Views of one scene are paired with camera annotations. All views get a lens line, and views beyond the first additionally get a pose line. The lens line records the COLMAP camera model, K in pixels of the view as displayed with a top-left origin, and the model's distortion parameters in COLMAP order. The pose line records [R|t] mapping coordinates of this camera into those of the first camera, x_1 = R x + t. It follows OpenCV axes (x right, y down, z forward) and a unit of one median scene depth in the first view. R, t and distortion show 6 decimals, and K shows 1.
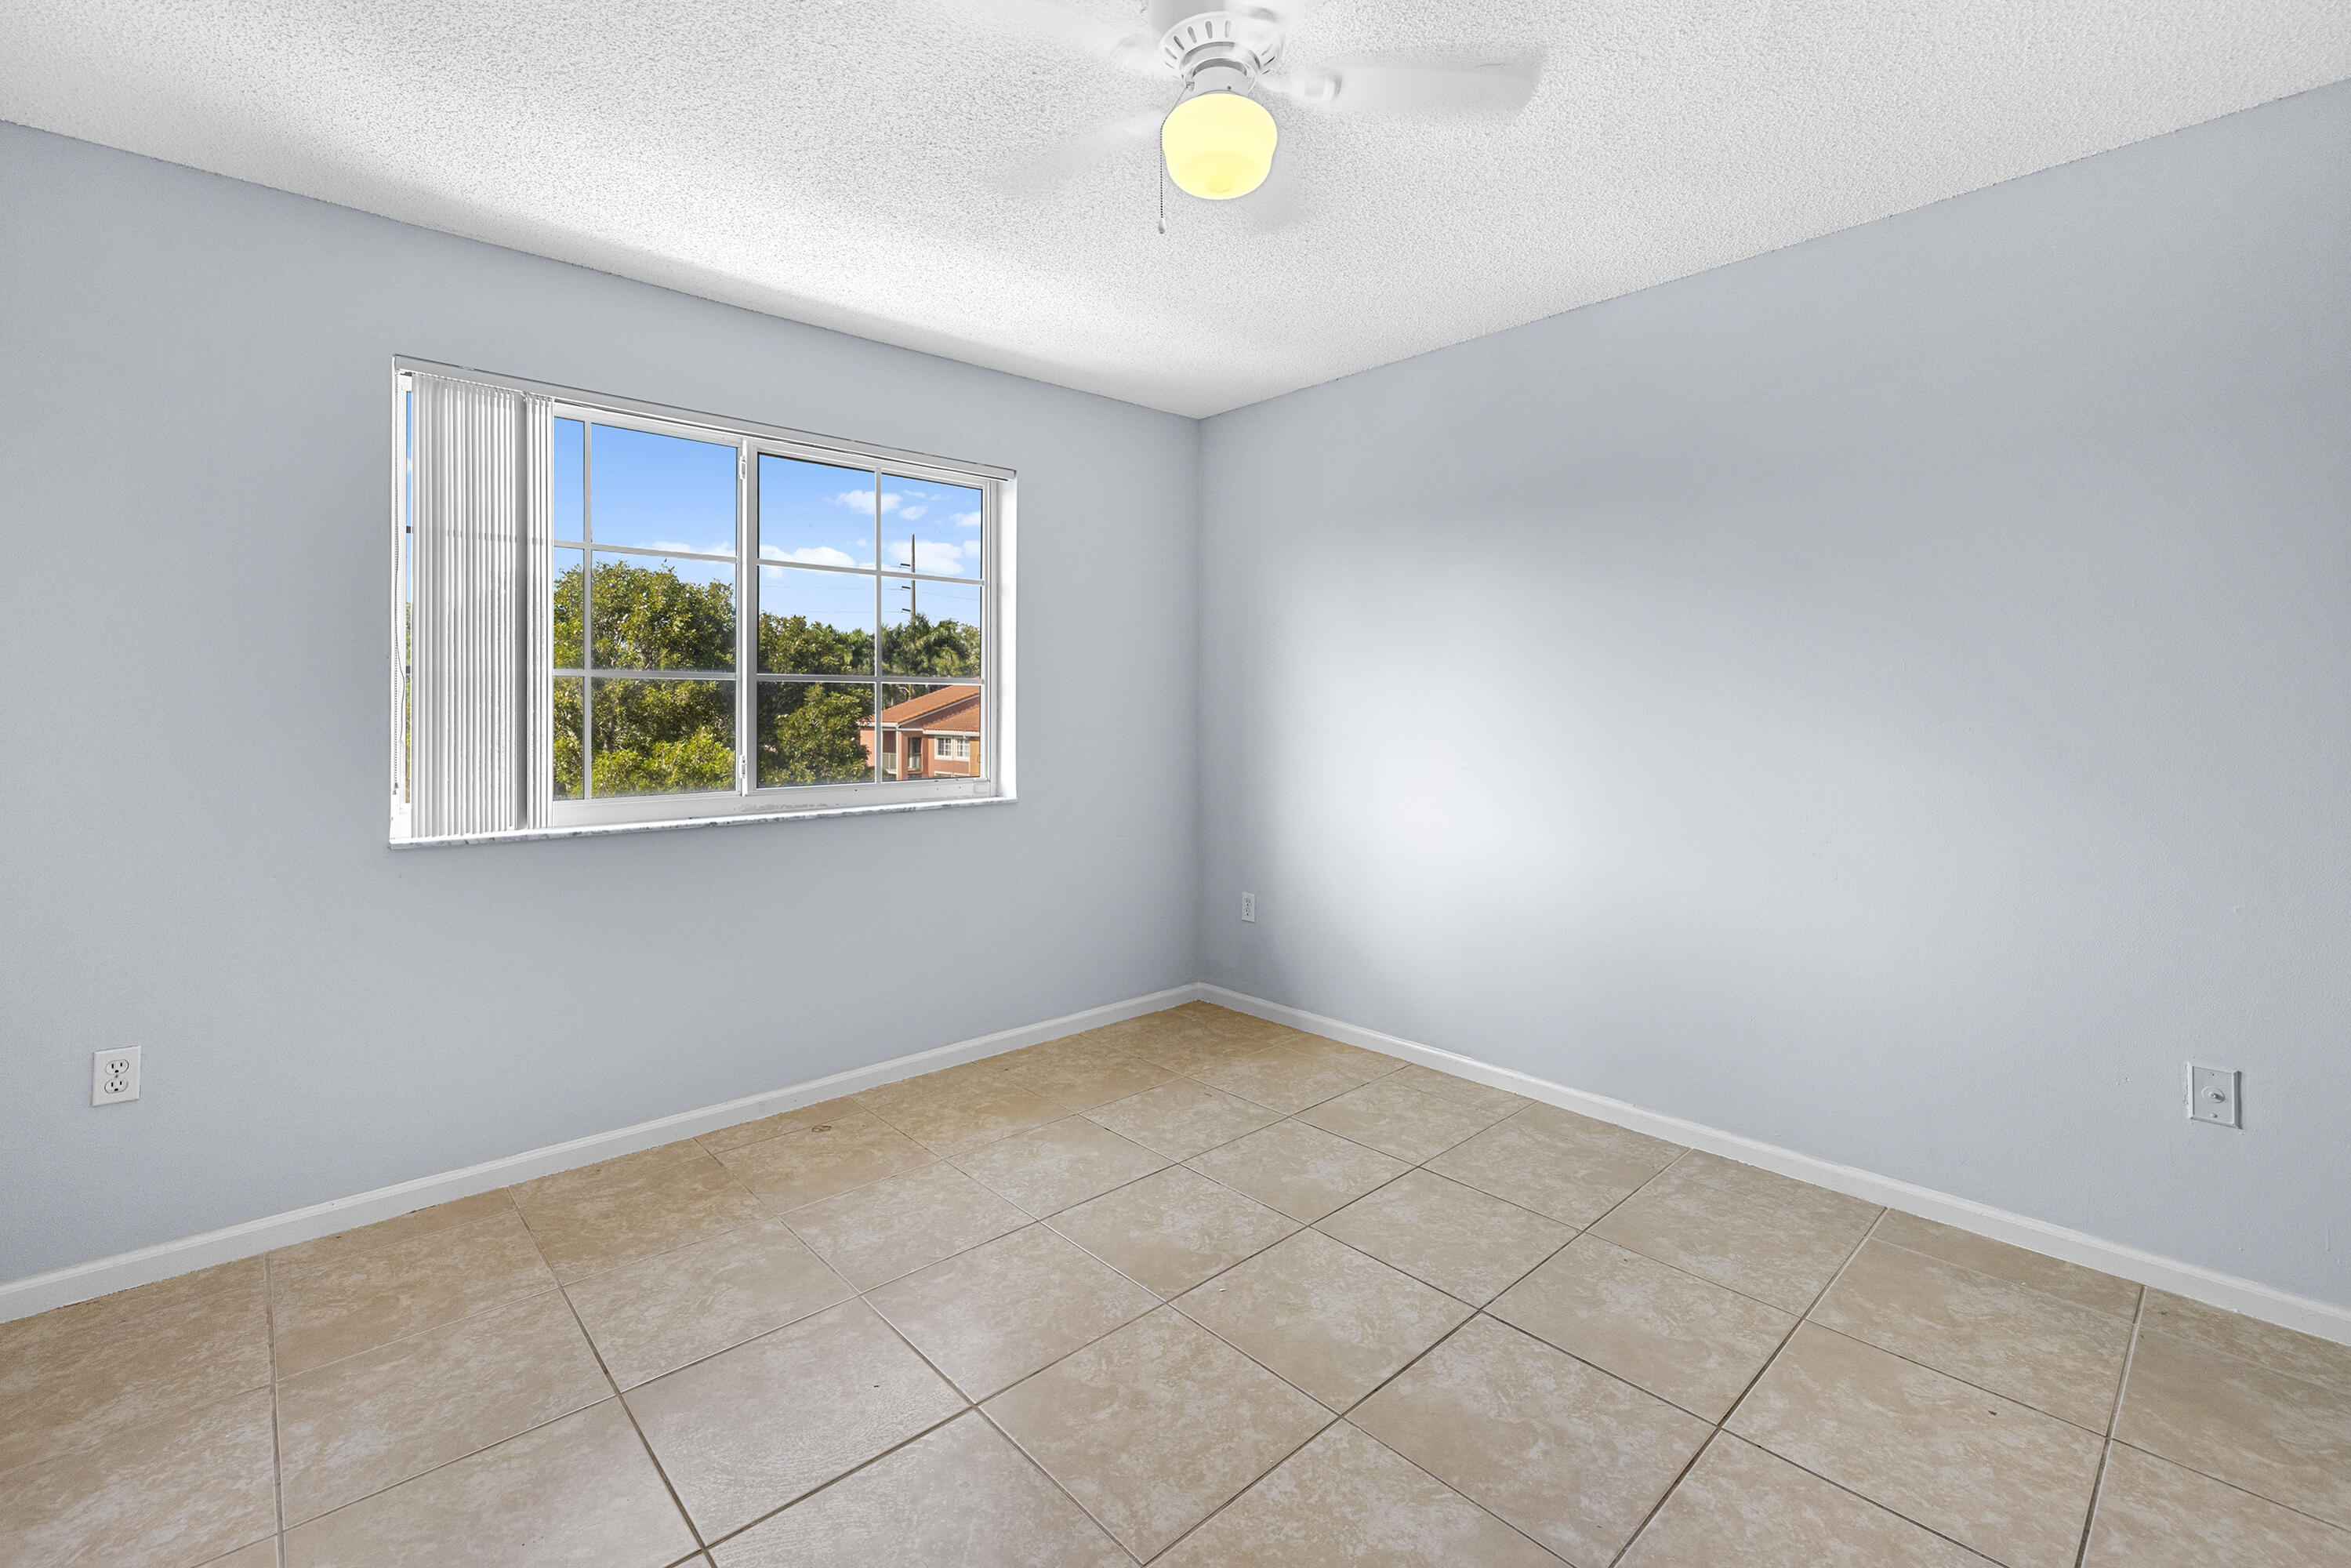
lens RADIAL K [[1014.0, 0, 1164.7], [0, 1014.0, 714.7], [0, 0, 1]] dist [0.000134, 0.000281]
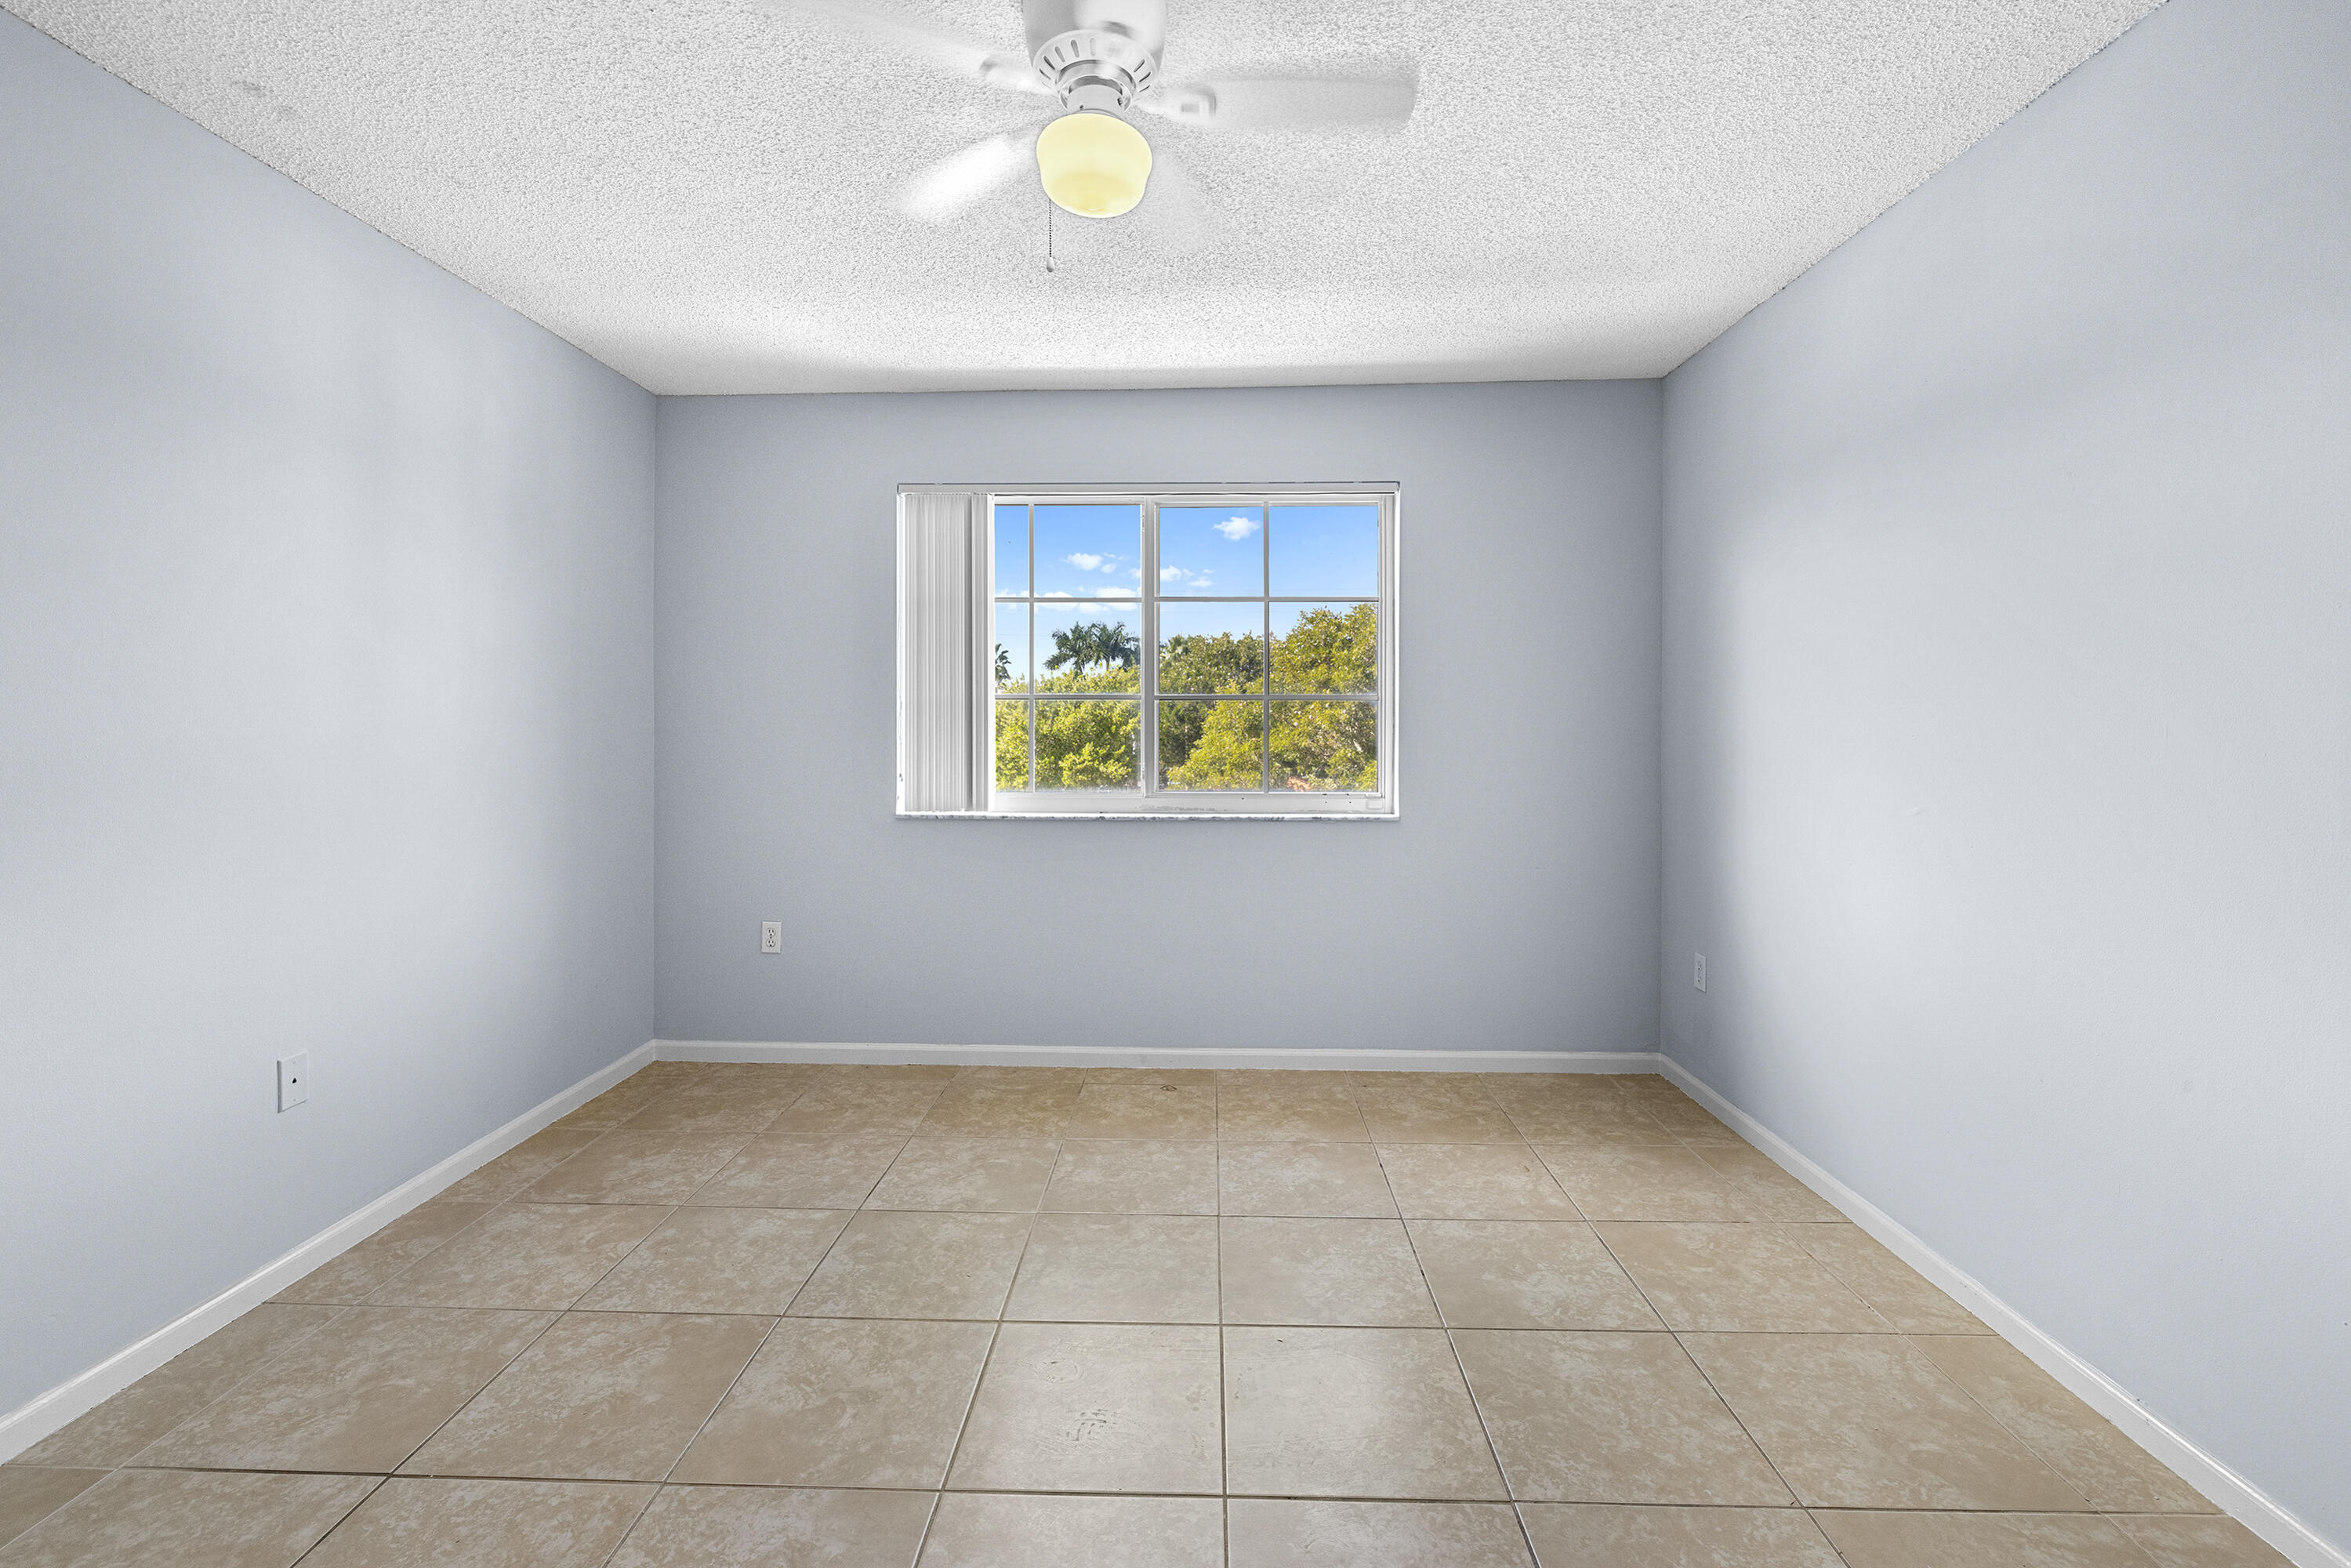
lens RADIAL K [[997.1, 0, 1176.0], [0, 997.1, 740.5], [0, 0, 1]] dist [-0.000752, 0.000638]
pose [[0.720007, 0.014333, -0.693819, 0.539274], [-0.007225, 0.999887, 0.013158, -0.003152], [0.693929, -0.004461, 0.720029, 0.228767]]
